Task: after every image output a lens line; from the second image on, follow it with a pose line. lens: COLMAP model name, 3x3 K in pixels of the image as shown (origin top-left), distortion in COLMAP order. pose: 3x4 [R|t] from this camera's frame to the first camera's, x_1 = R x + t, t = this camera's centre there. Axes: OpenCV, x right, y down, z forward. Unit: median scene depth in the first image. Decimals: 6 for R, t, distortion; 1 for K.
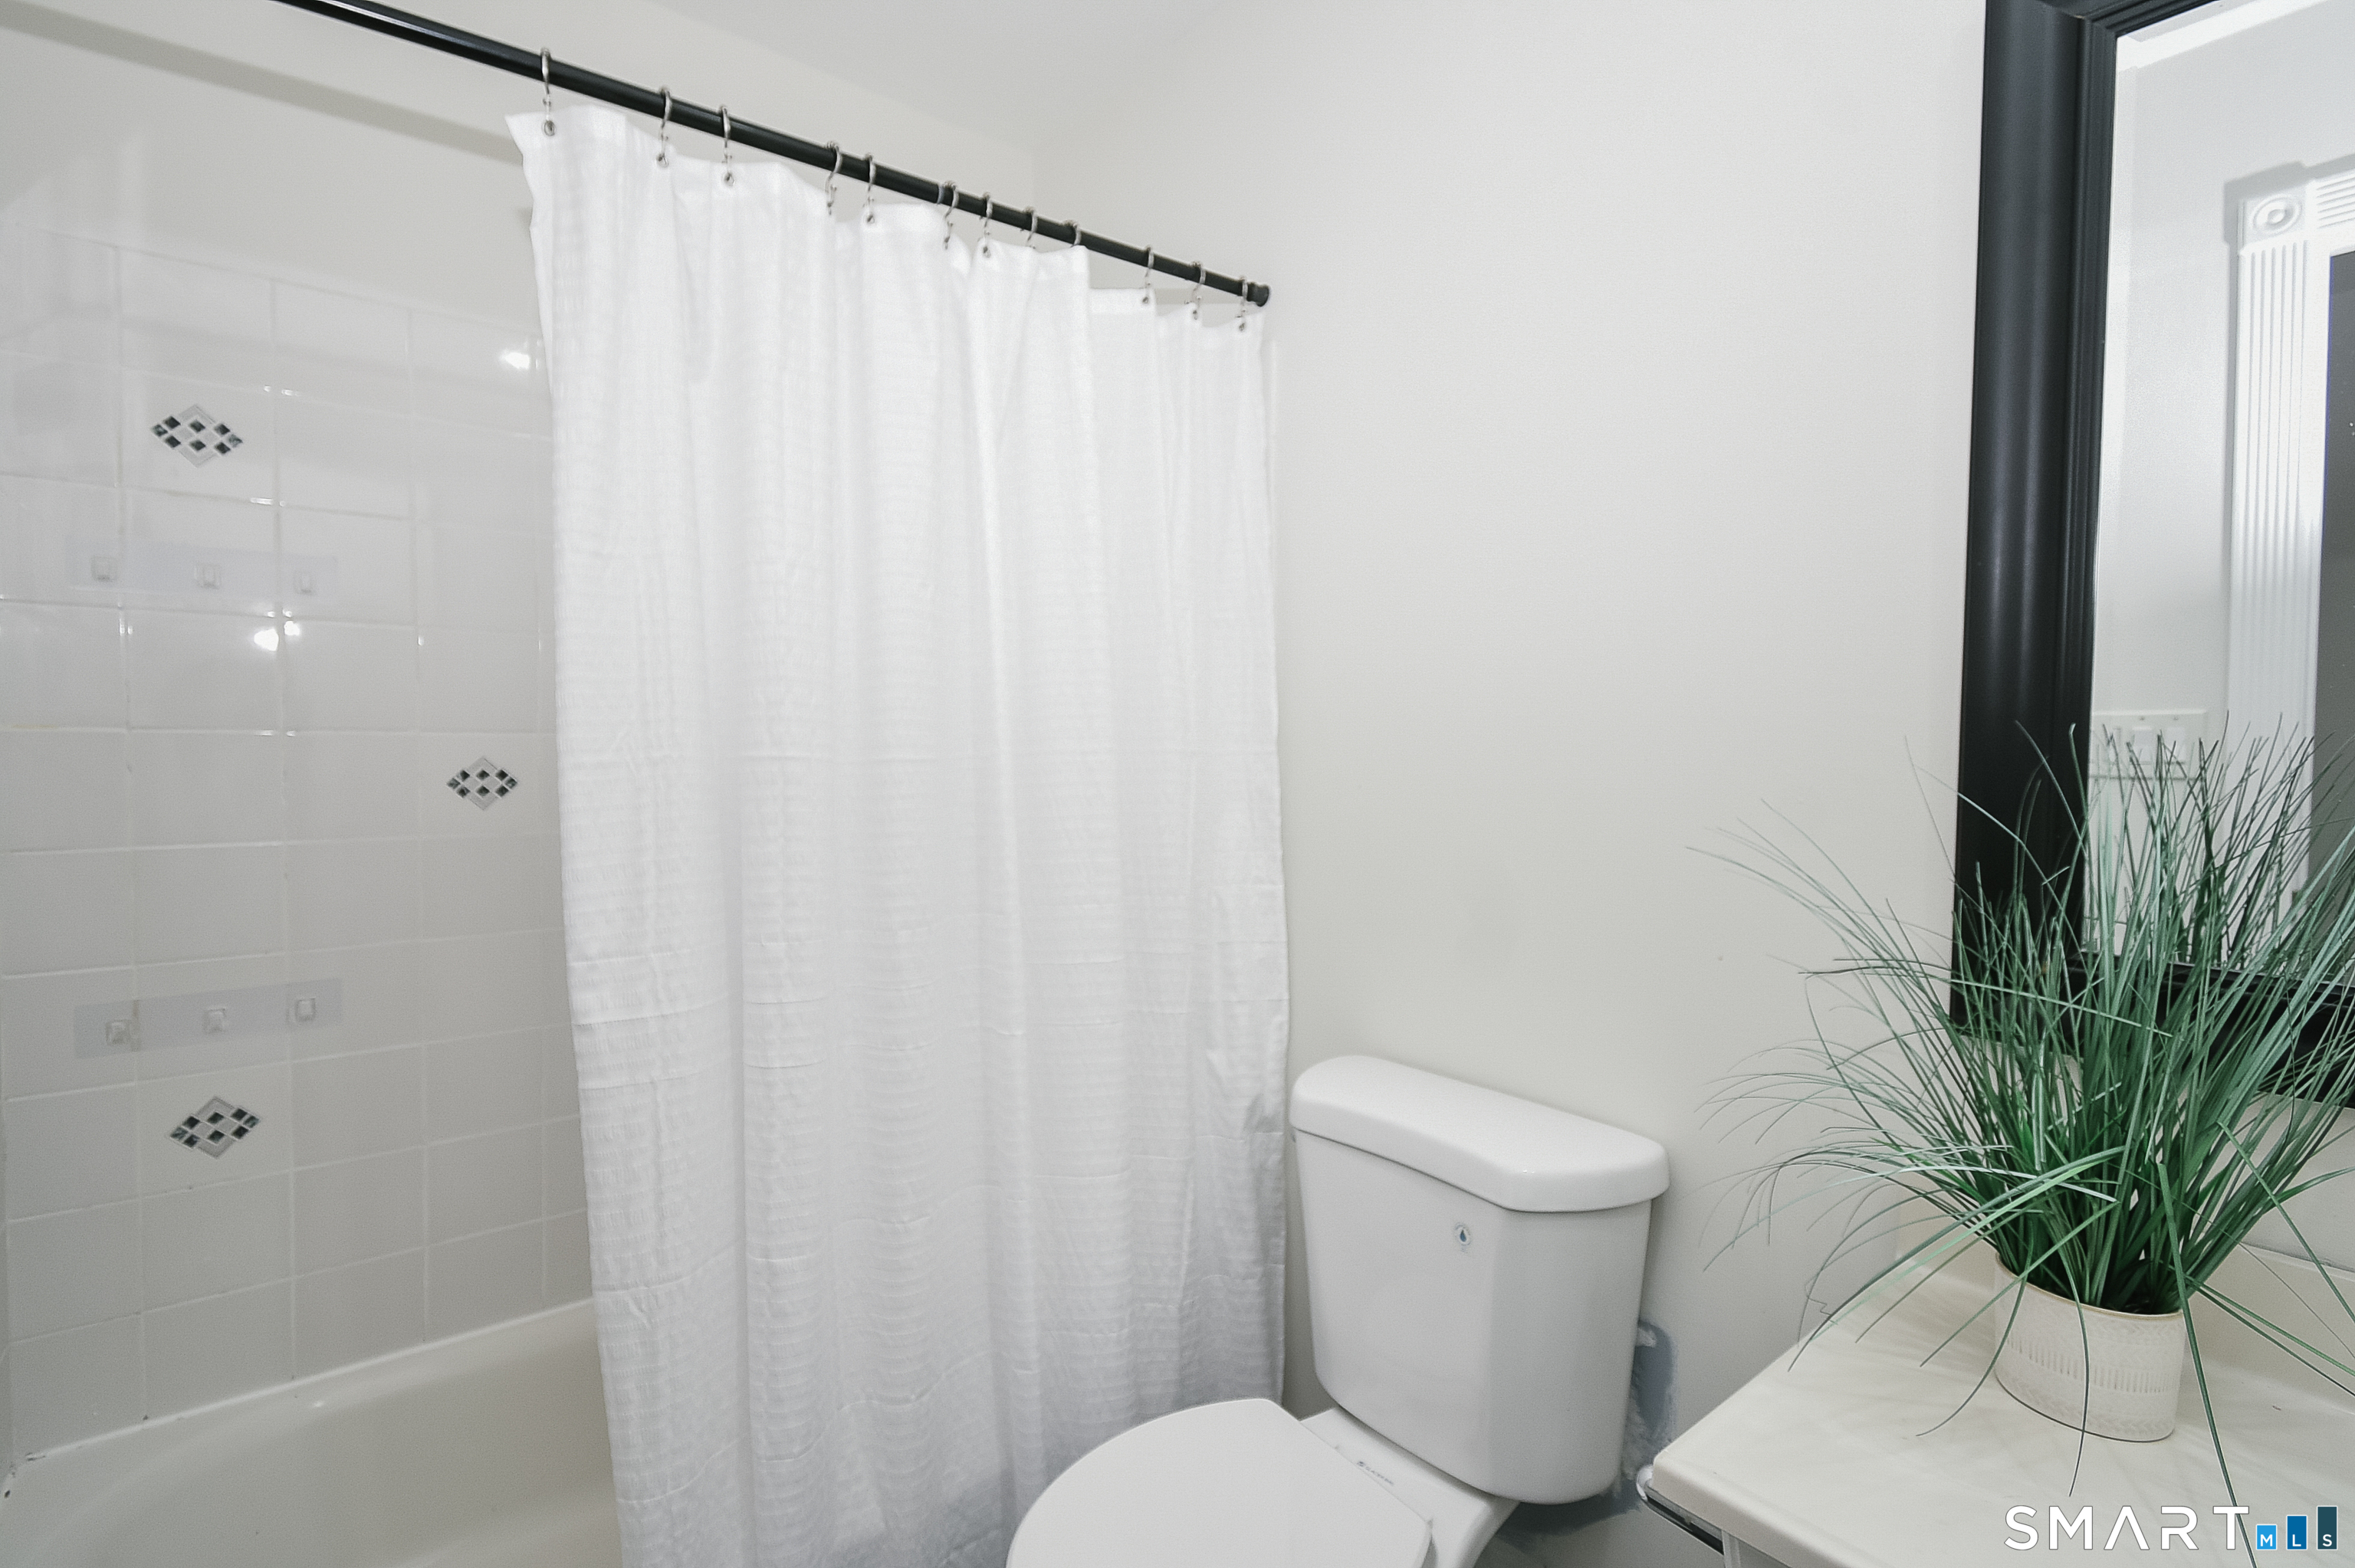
lens RADIAL K [[1050.3, 0, 1166.6], [0, 1050.3, 766.3], [0, 0, 1]] dist [0.011038, -0.004586]
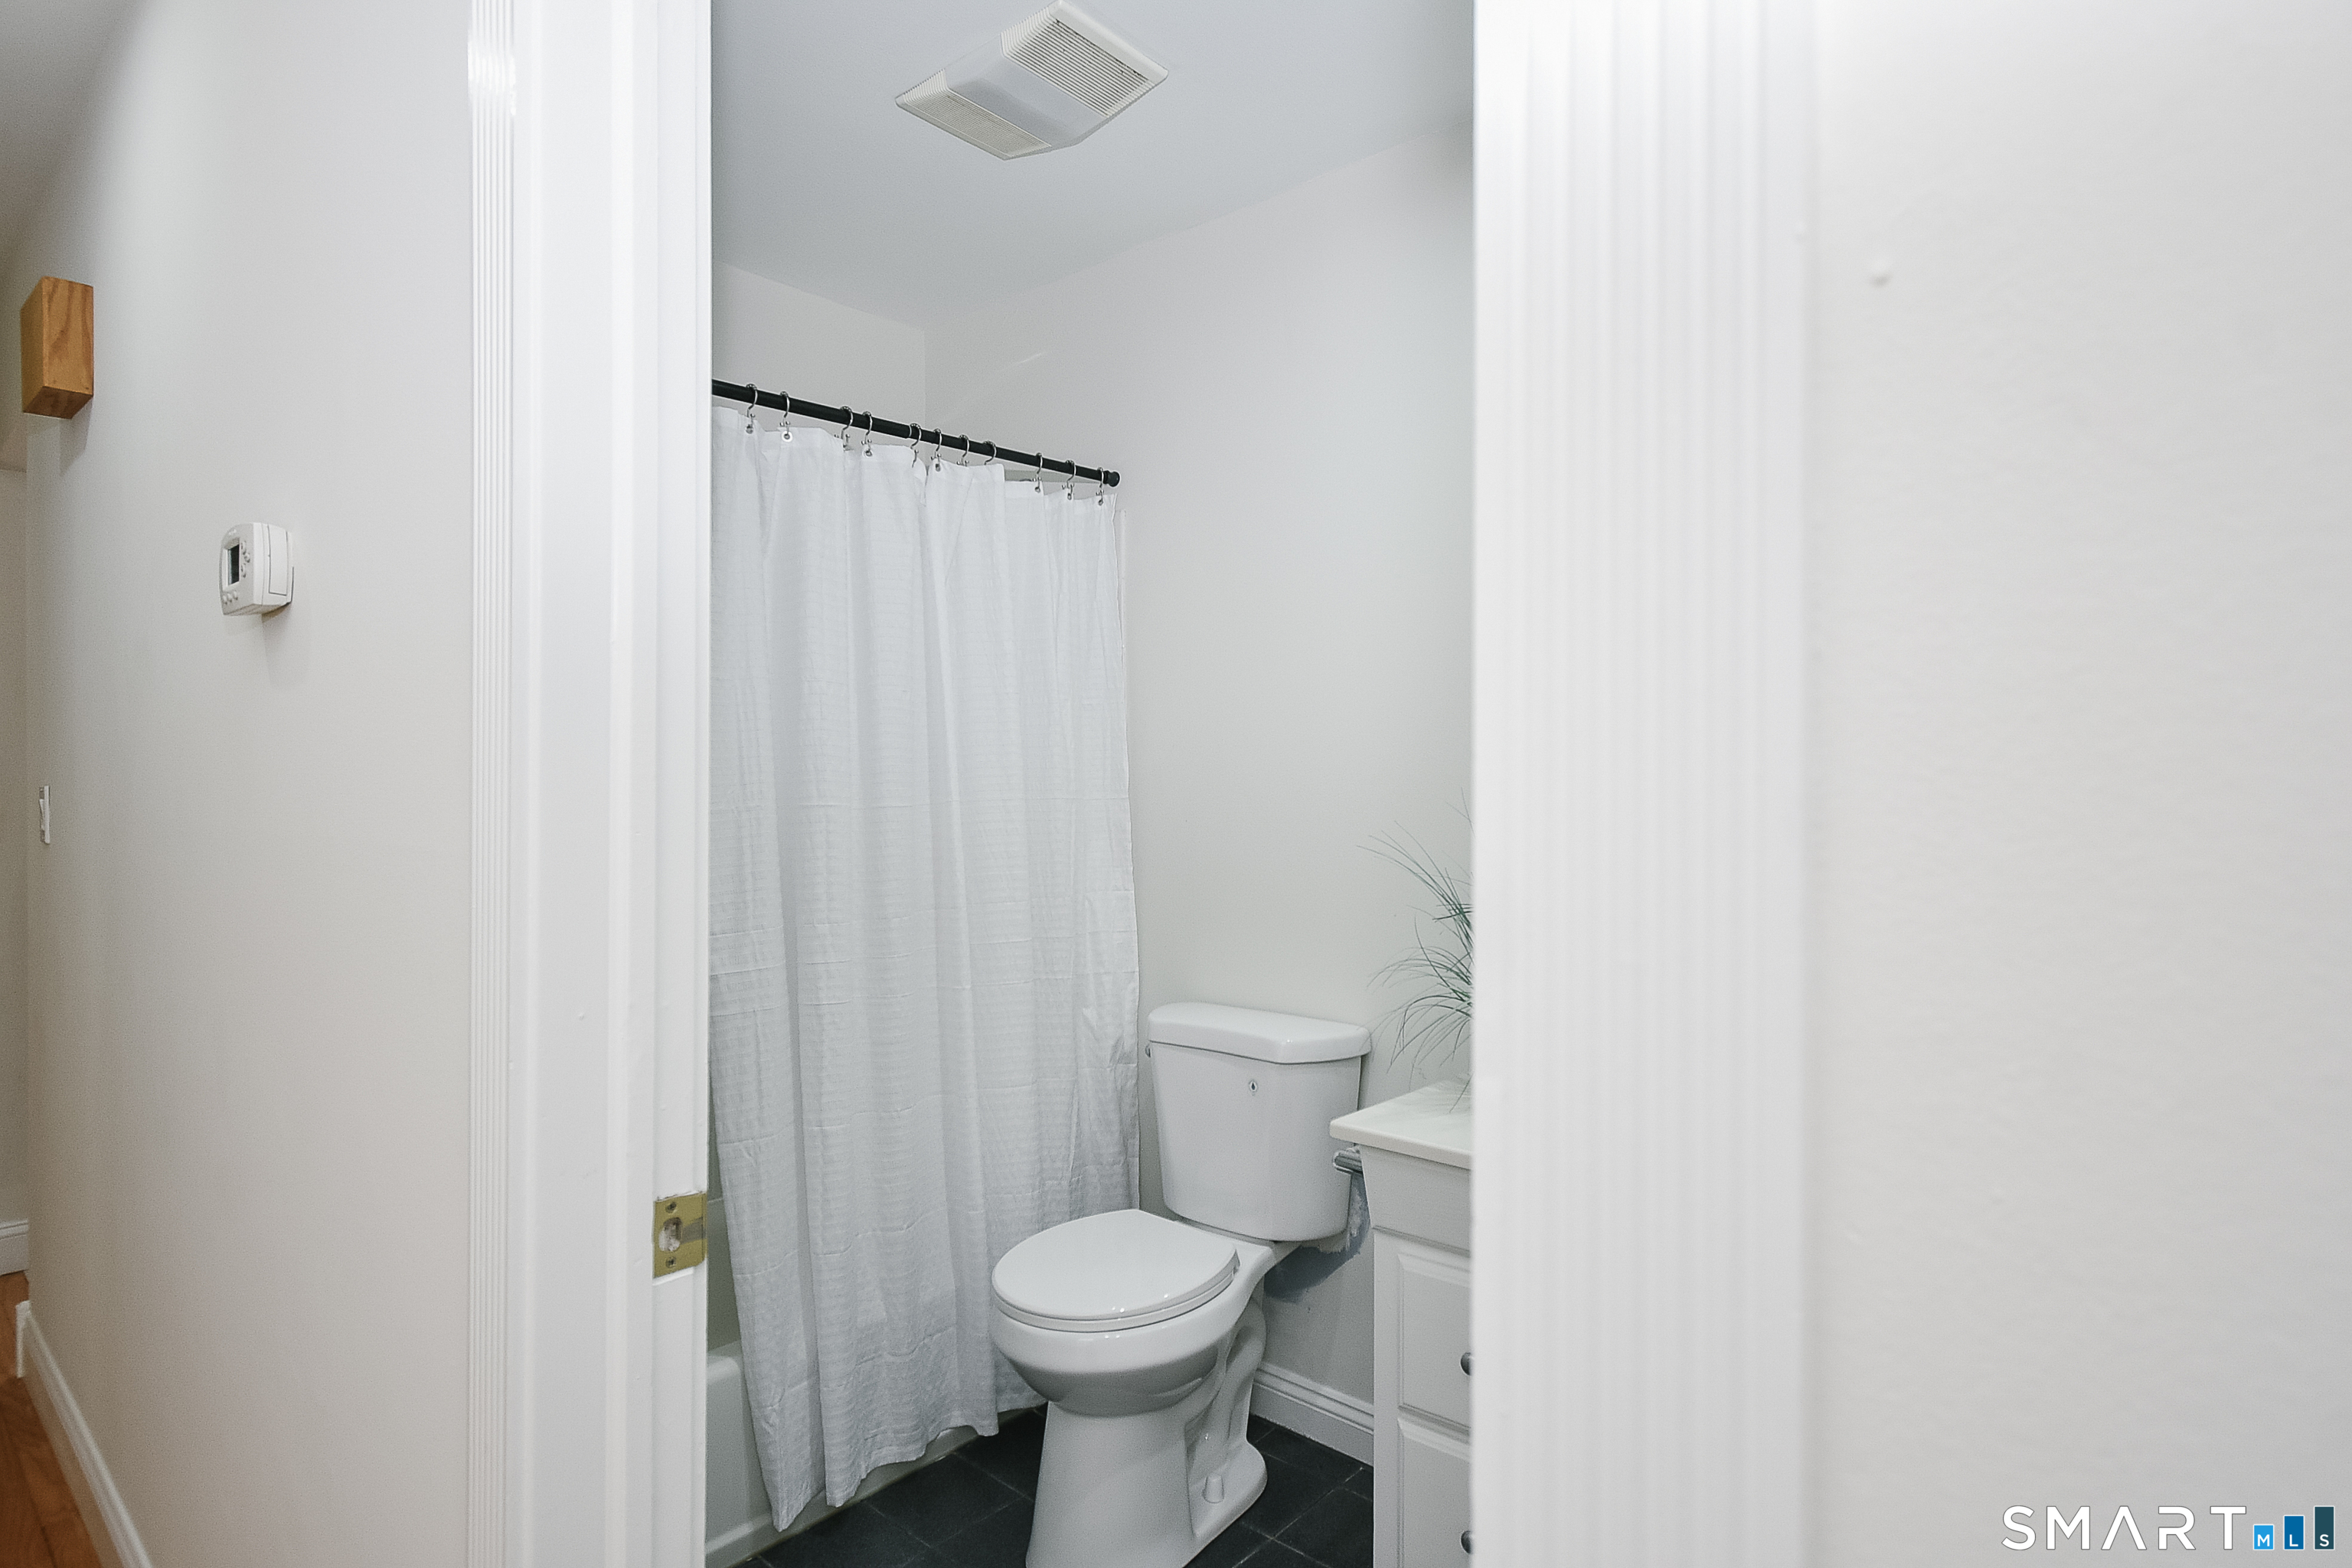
lens RADIAL K [[1186.4, 0, 1178.2], [0, 1186.4, 786.8], [0, 0, 1]] dist [0.000829, 0.000012]
pose [[0.982475, -0.009884, 0.186134, -0.157339], [0.014081, 0.999675, -0.021239, 0.007722], [-0.185864, 0.023488, 0.982295, -0.727463]]
